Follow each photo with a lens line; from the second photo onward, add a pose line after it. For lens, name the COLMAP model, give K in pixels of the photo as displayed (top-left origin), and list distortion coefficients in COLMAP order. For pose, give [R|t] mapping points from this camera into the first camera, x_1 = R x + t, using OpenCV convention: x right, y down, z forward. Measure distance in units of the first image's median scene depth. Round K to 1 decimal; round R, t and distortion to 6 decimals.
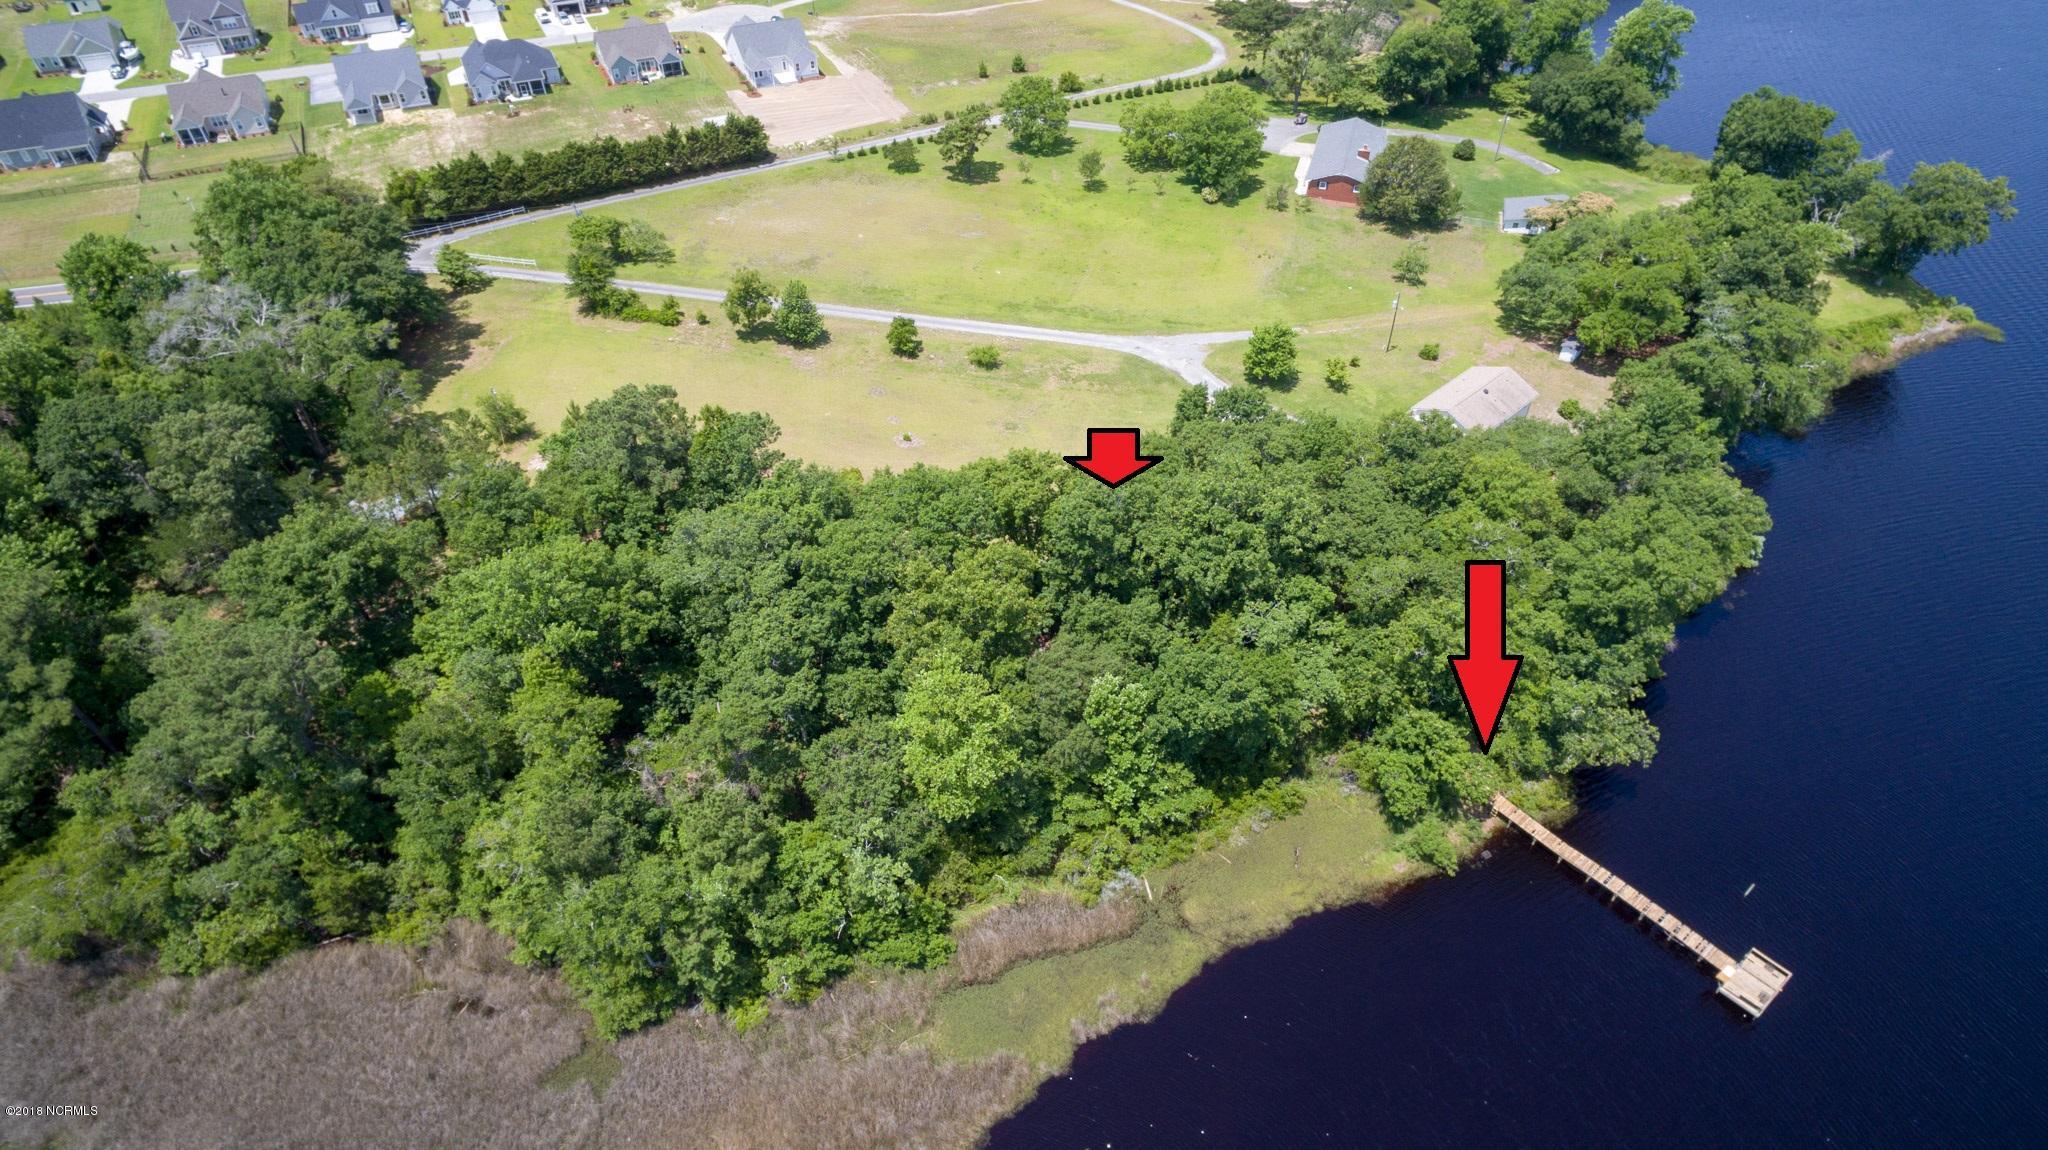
lens RADIAL K [[1159.4, 0, 1024.1], [0, 1159.4, 578.5], [0, 0, 1]] dist [0.005157, -0.001038]
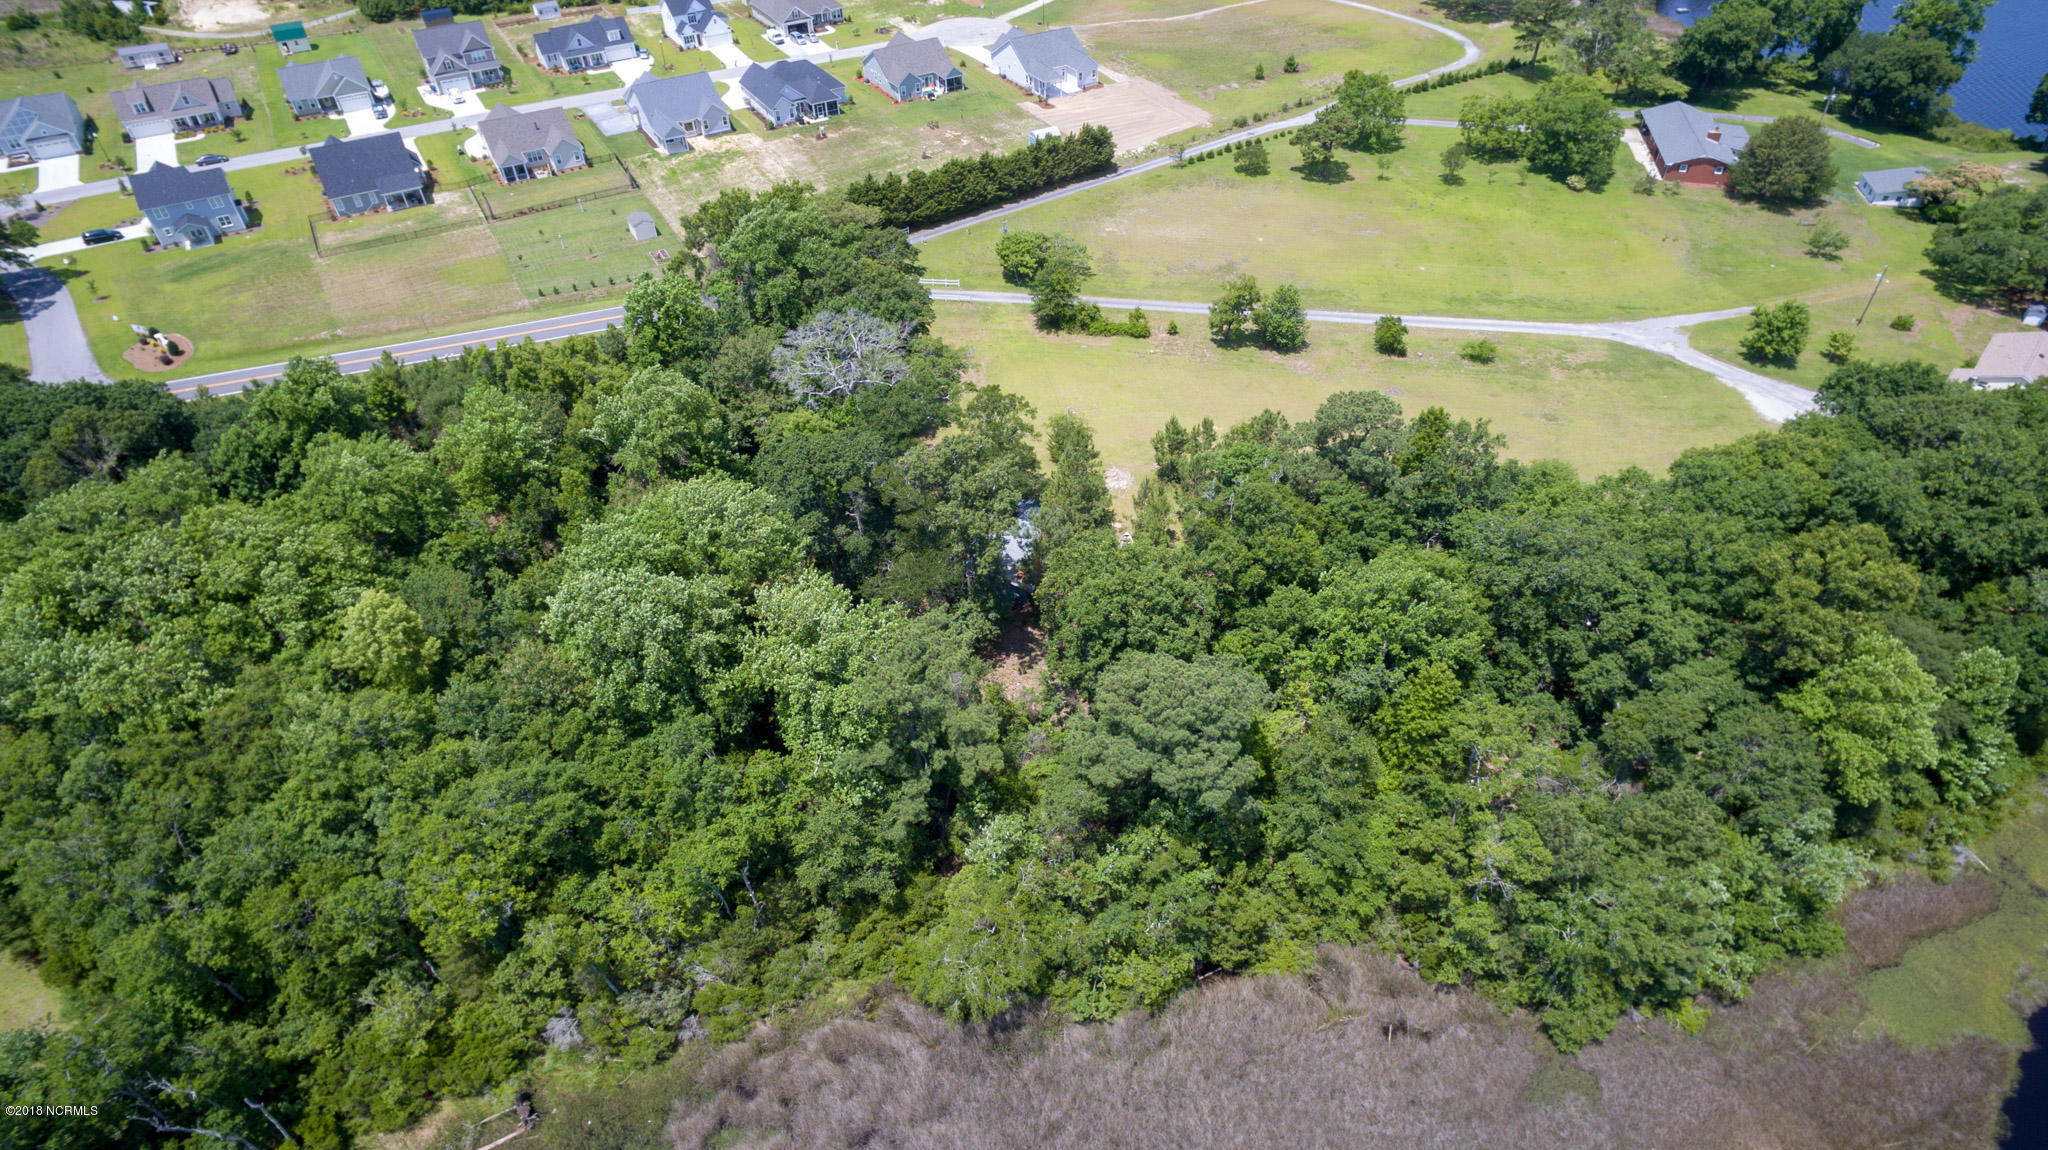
lens RADIAL K [[1159.4, 0, 1027.8], [0, 1159.4, 568.5], [0, 0, 1]] dist [0.005157, -0.001038]
pose [[0.996632, -0.063406, 0.052011, -0.373207], [0.063980, 0.997907, -0.009440, -0.014644], [-0.051303, 0.012736, 0.998602, 0.014544]]
